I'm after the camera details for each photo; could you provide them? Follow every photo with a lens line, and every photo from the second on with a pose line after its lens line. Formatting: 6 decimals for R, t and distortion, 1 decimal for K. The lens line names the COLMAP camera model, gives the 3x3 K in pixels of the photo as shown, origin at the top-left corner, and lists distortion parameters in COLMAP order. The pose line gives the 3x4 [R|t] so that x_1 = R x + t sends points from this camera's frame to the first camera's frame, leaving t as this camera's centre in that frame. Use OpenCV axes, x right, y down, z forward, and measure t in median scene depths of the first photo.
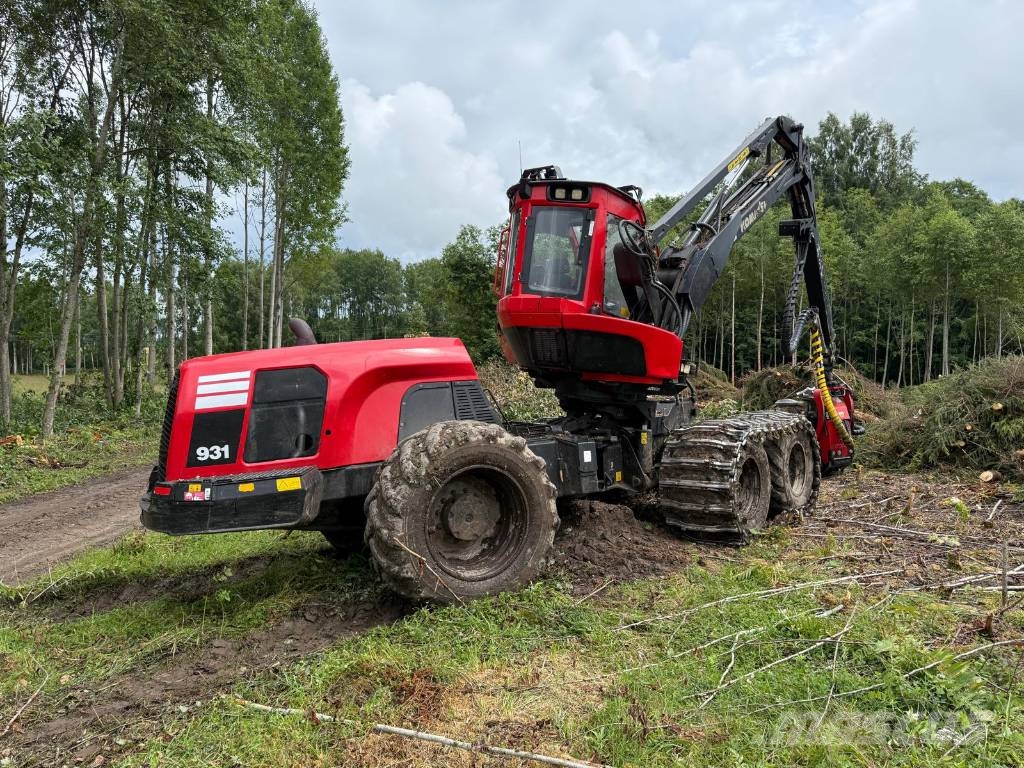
lens RADIAL K [[711.9, 0, 518.2], [0, 711.9, 386.8], [0, 0, 1]] dist [0.065518, -0.079923]
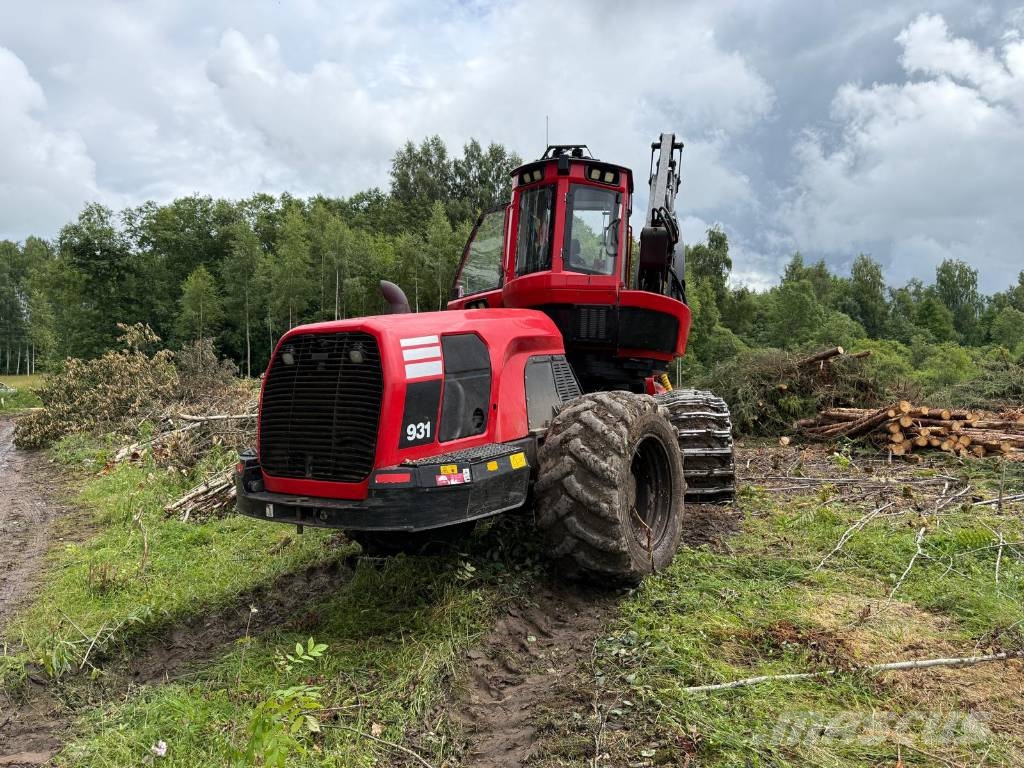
lens RADIAL K [[703.9, 0, 513.8], [0, 703.9, 388.3], [0, 0, 1]] dist [0.130303, -0.186391]
pose [[0.880582, -0.015837, 0.473629, -0.526646], [0.018147, 0.999835, -0.000307, 0.032578], [-0.473546, 0.008865, 0.880725, 0.164461]]
